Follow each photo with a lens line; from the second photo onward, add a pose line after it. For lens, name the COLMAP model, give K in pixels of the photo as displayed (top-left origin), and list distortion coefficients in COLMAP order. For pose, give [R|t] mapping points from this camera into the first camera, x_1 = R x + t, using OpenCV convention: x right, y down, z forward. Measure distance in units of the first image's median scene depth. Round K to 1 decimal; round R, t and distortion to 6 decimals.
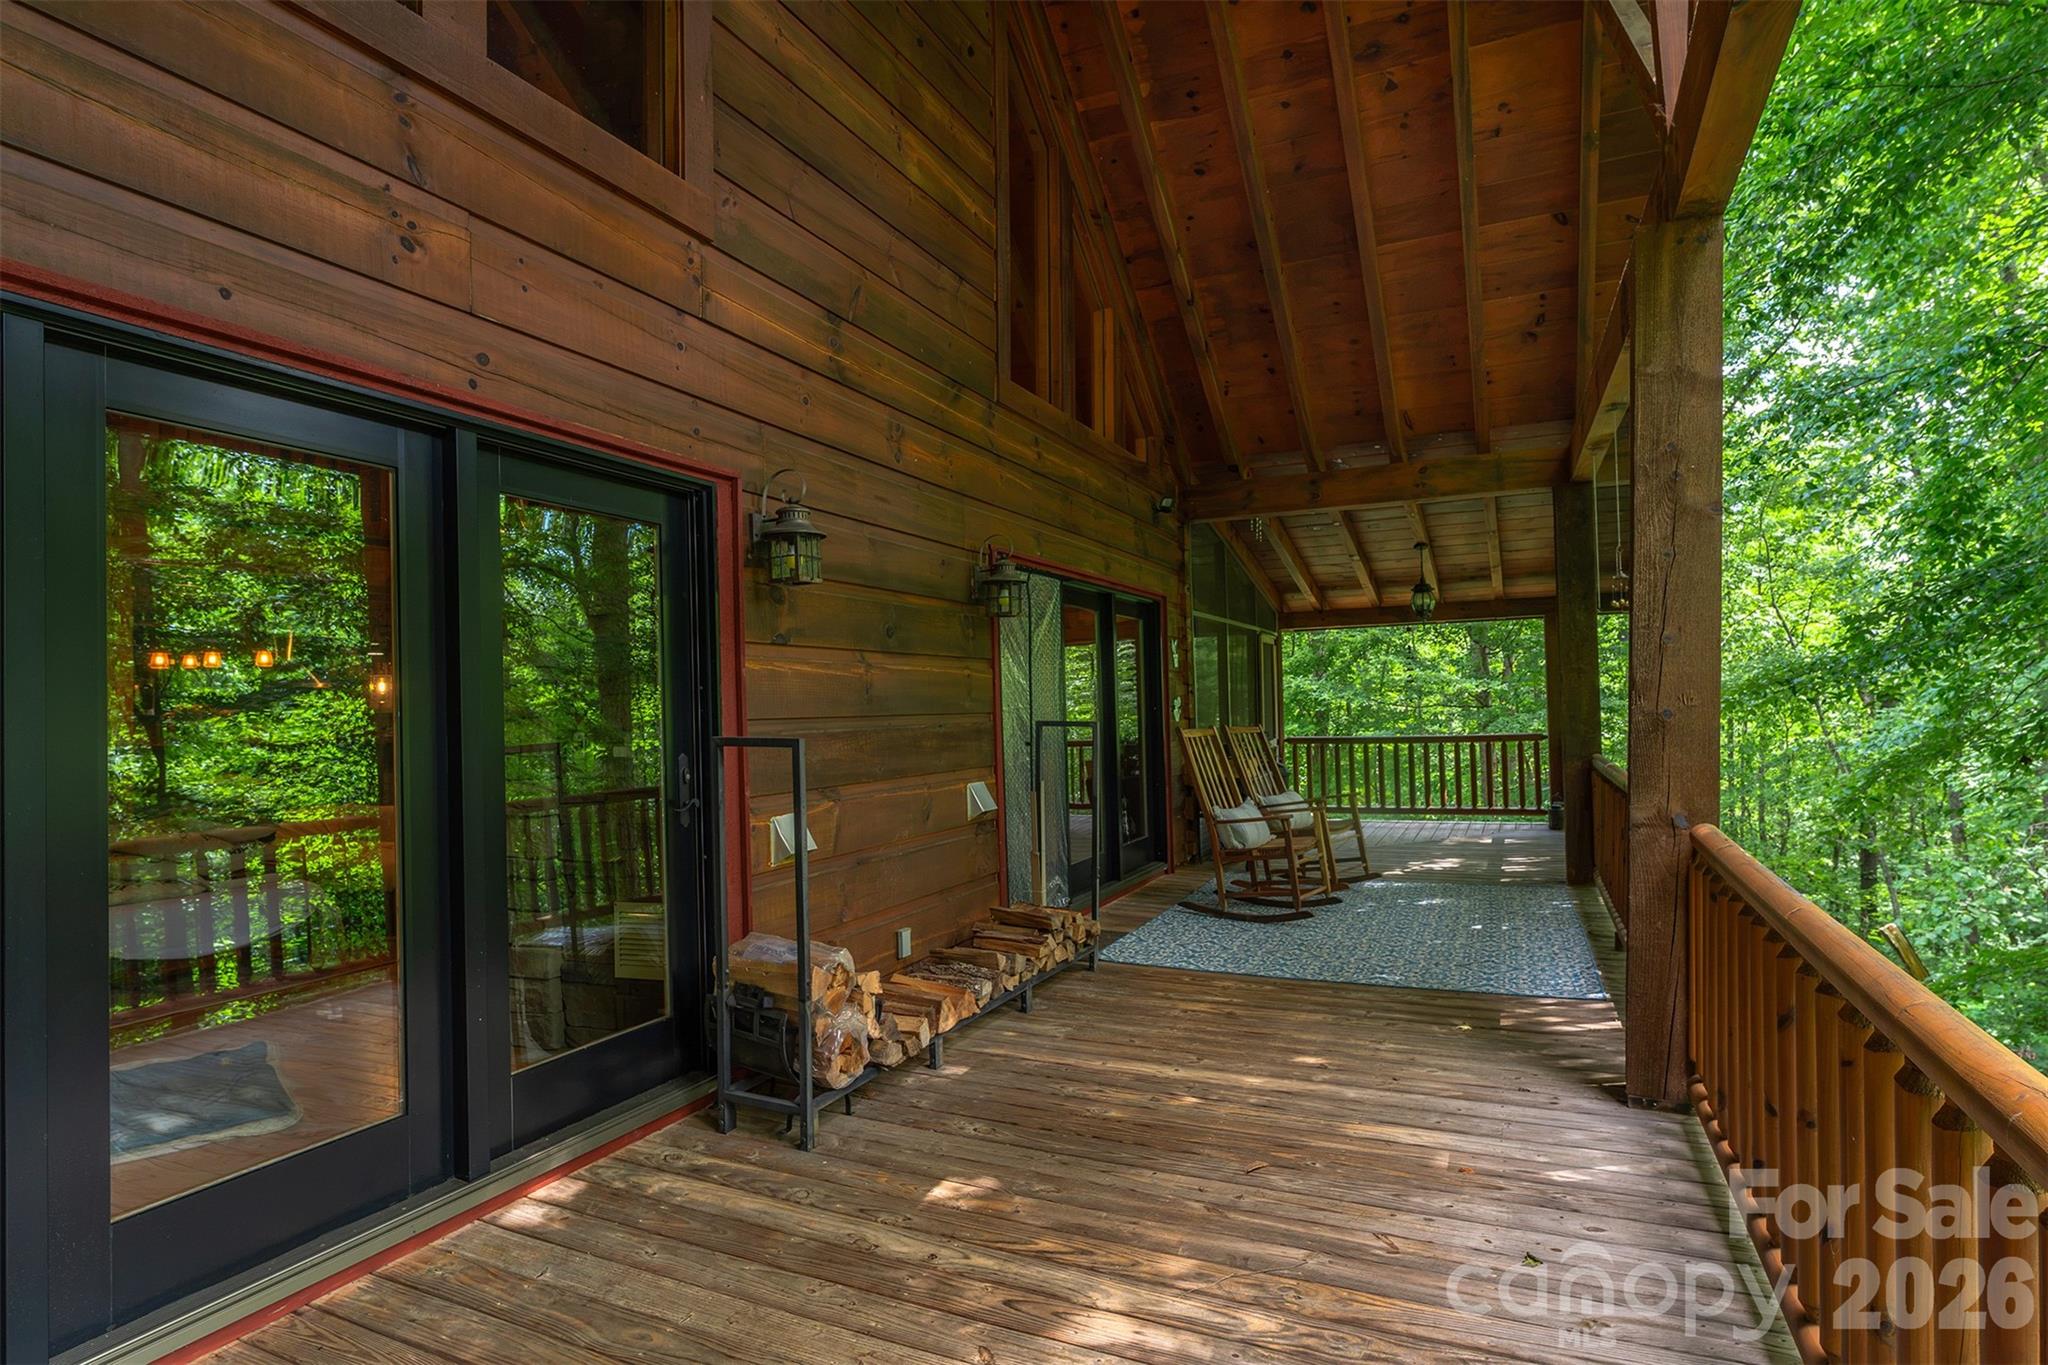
lens RADIAL K [[1083.4, 0, 1024.0], [0, 1083.4, 682.5], [0, 0, 1]] dist [-0.001687, 0.000098]
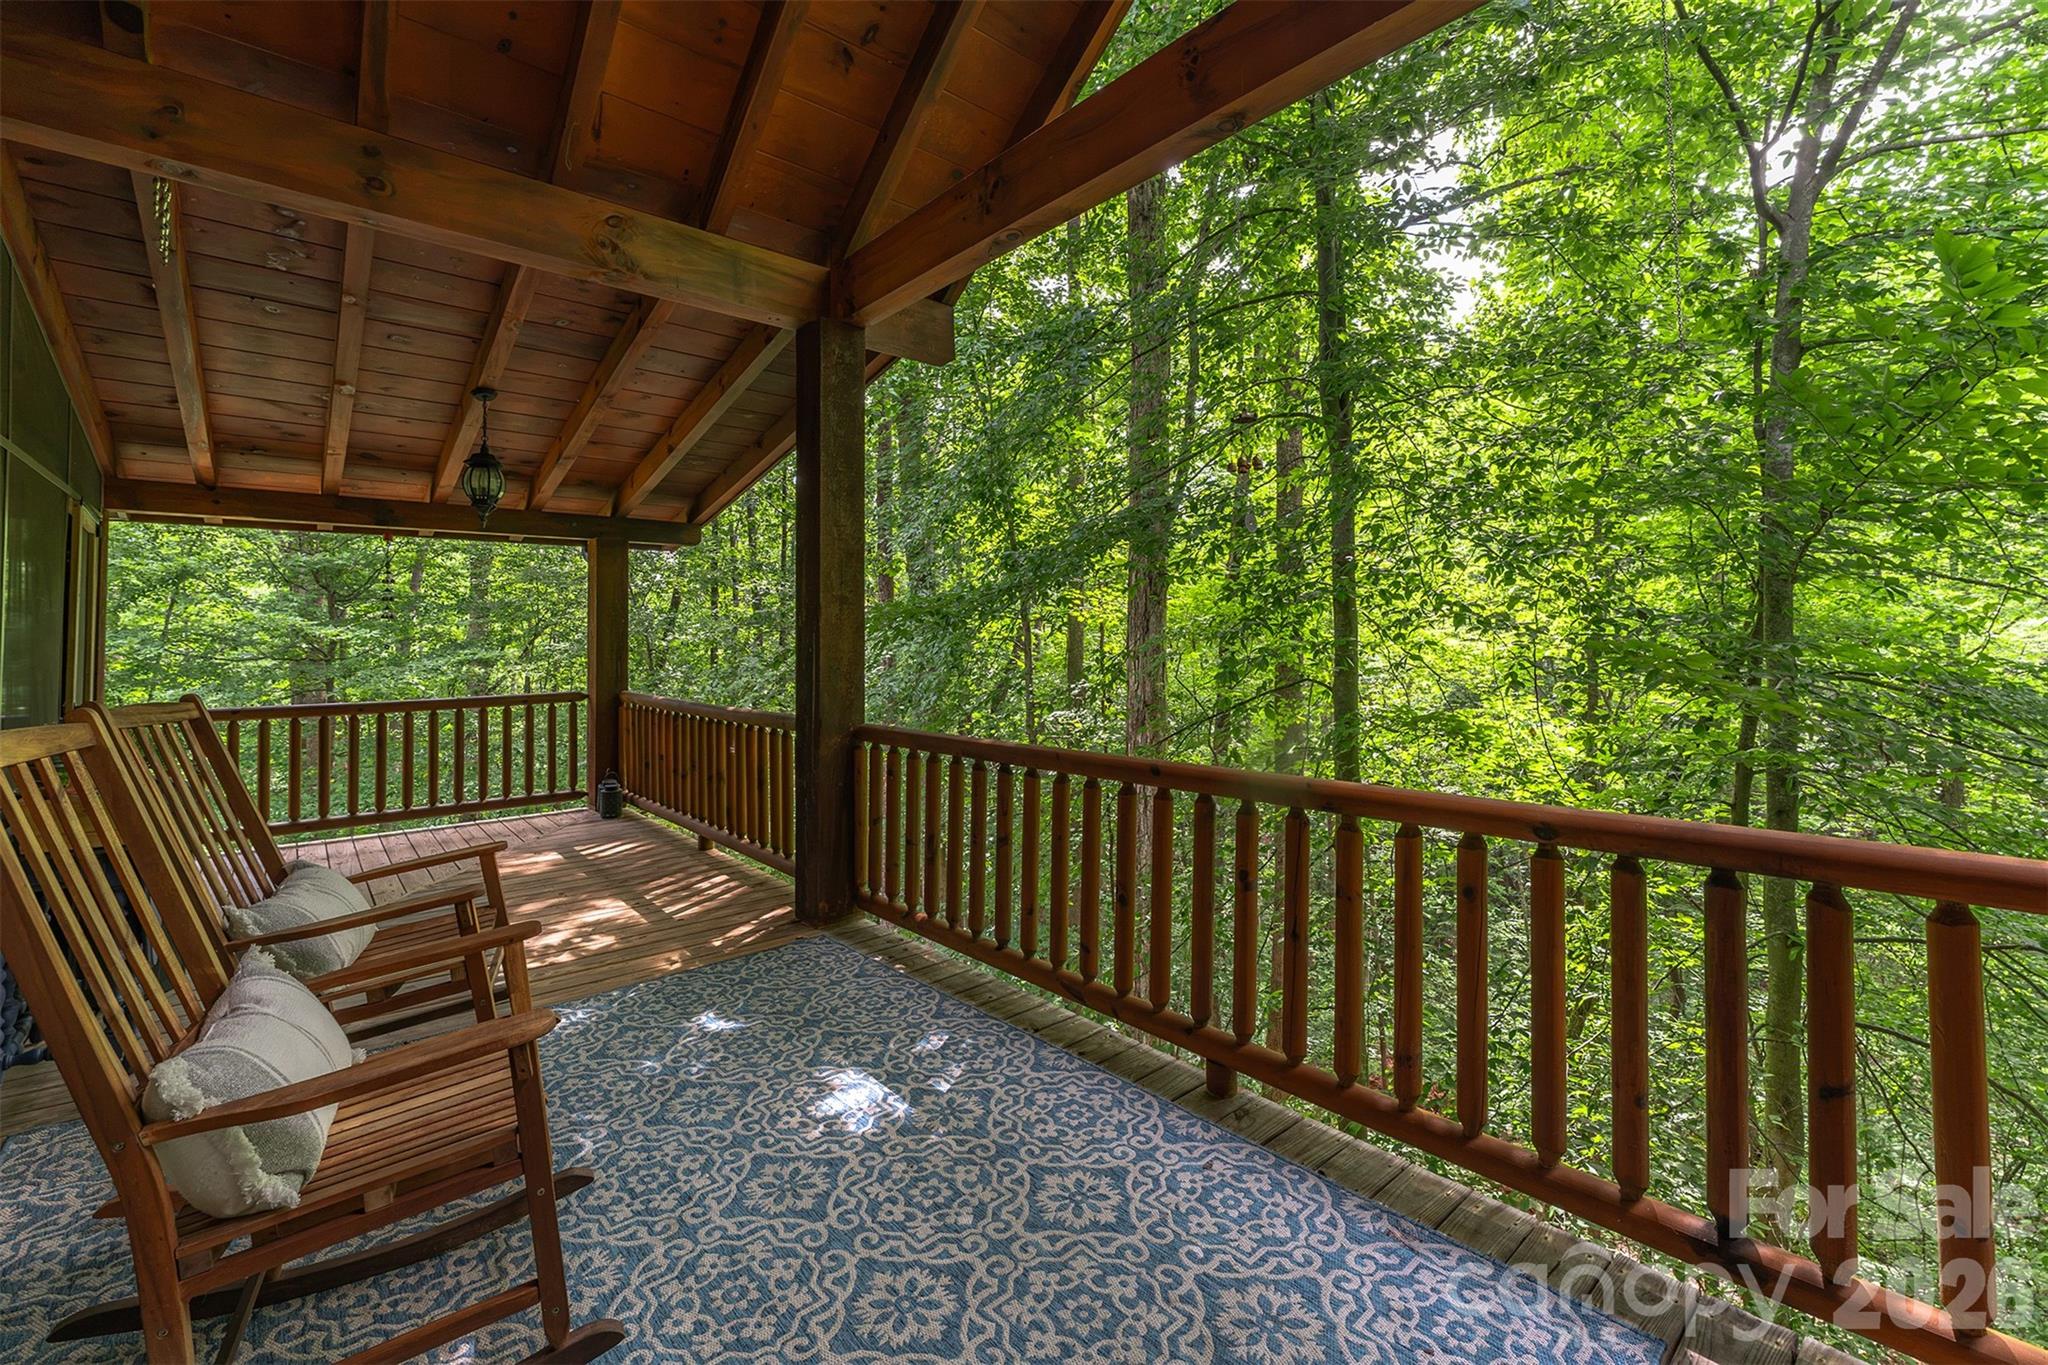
lens RADIAL K [[851.4, 0, 1018.9], [0, 851.4, 667.4], [0, 0, 1]] dist [-0.000196, -0.000008]
pose [[0.415665, 0.005192, 0.909503, 0.066989], [-0.032863, 0.999416, 0.009314, 0.019407], [-0.908924, -0.033761, 0.415593, 0.699791]]
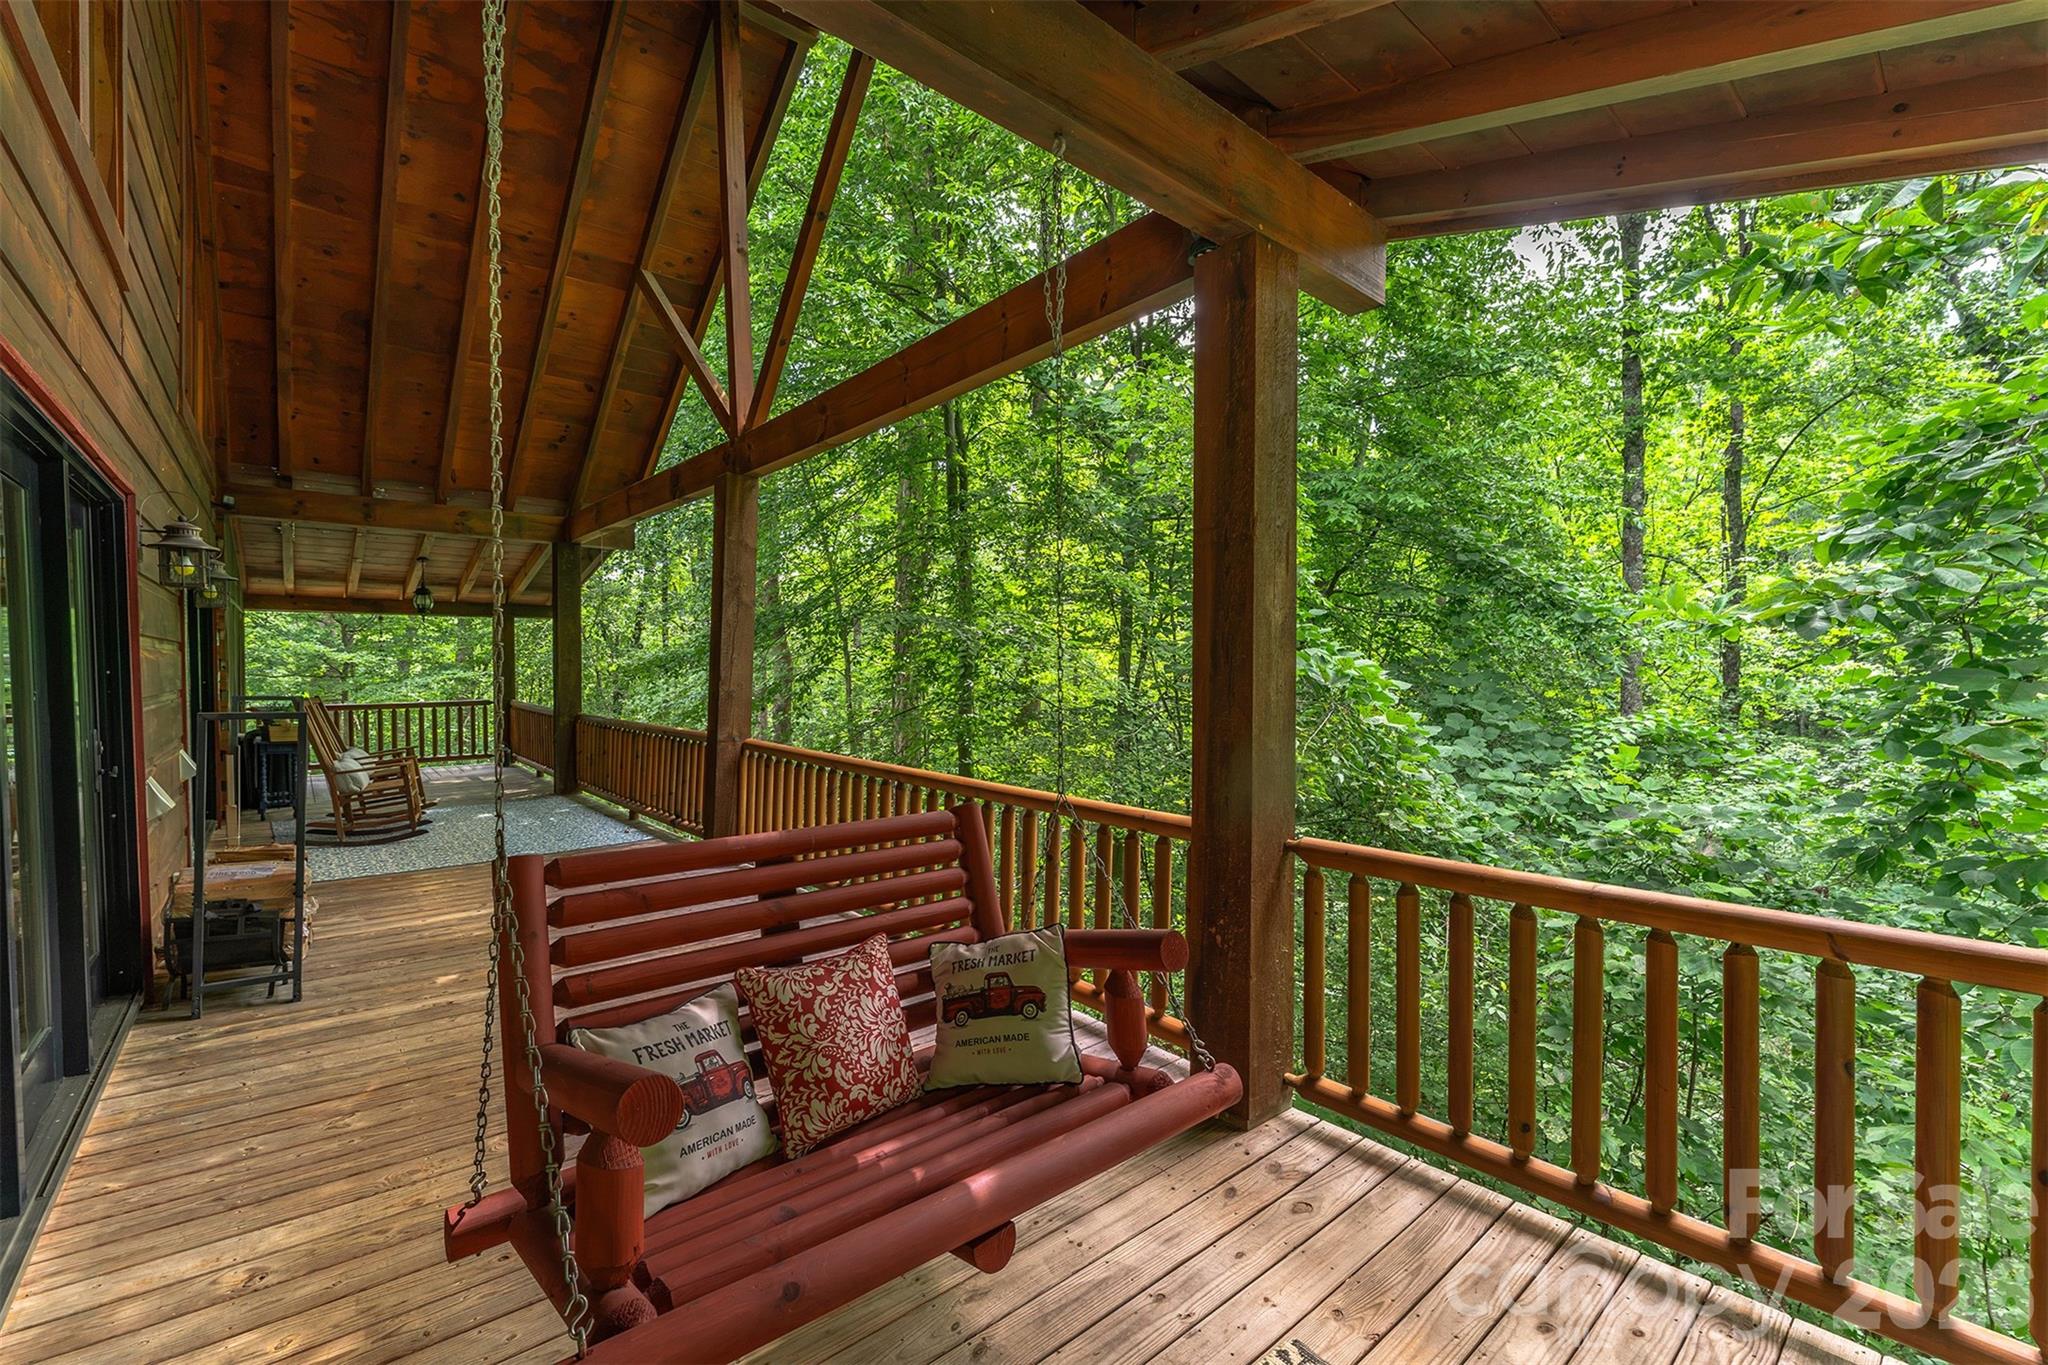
lens RADIAL K [[854.3, 0, 1021.3], [0, 854.3, 714.3], [0, 0, 1]] dist [-0.000137, -0.000053]
pose [[0.421722, -0.027236, 0.906316, -0.378309], [-0.034116, 0.998364, 0.045877, -0.014149], [-0.906083, -0.050267, 0.420103, -0.149271]]
